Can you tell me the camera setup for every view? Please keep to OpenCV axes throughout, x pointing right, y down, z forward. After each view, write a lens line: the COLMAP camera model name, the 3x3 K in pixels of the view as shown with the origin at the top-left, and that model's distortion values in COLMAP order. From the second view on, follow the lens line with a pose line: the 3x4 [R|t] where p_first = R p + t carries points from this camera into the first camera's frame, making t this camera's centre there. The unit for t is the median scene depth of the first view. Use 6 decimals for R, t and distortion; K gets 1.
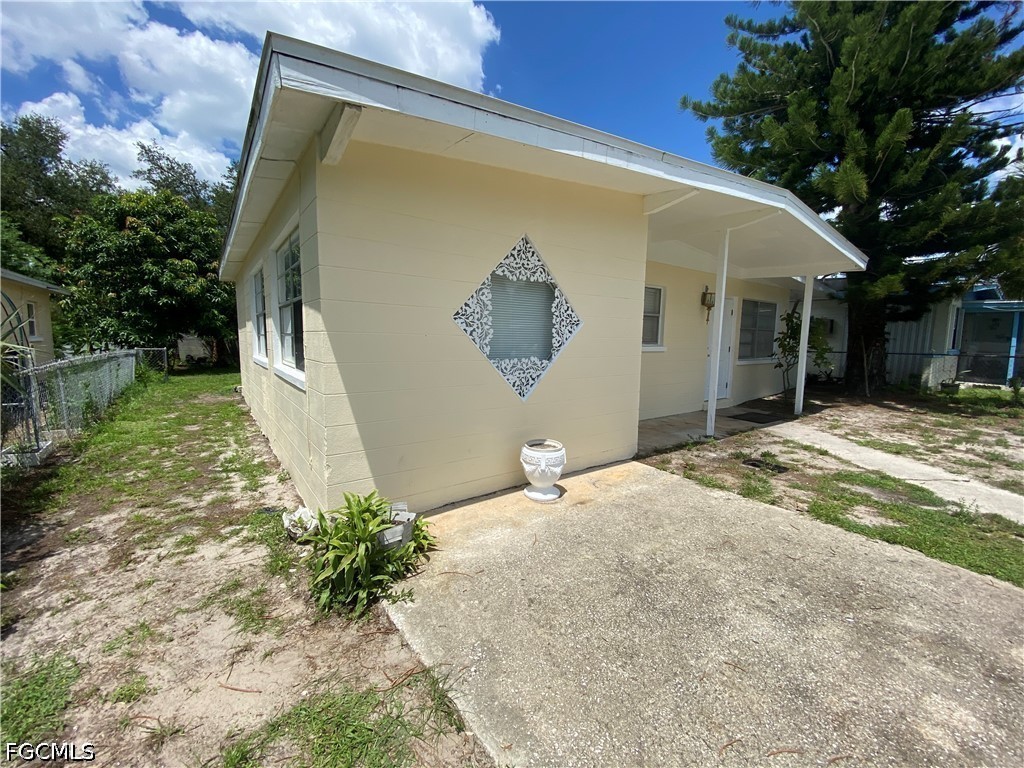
lens RADIAL K [[412.9, 0, 512.0], [0, 412.9, 384.0], [0, 0, 1]] dist [0.025184, -0.024758]
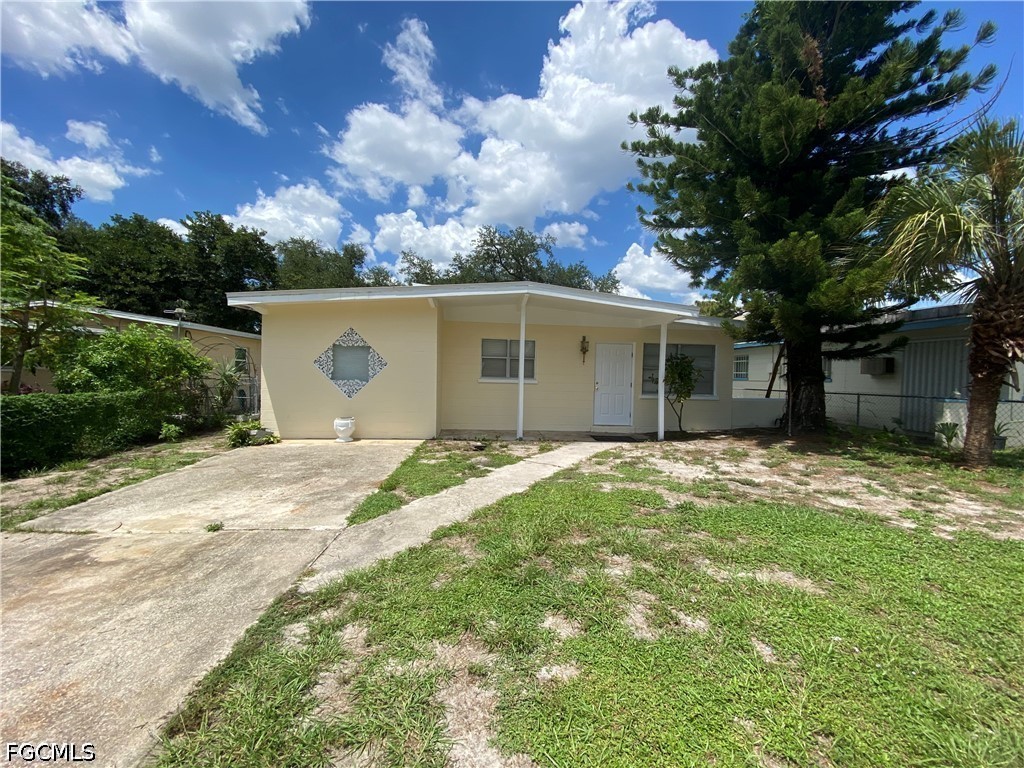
lens RADIAL K [[412.9, 0, 512.0], [0, 412.9, 384.0], [0, 0, 1]] dist [0.025184, -0.024758]
pose [[0.843657, 0.022529, -0.536410, 1.965271], [-0.074273, 0.994410, -0.075051, 0.061167], [0.531720, 0.103158, 0.840614, -0.412922]]
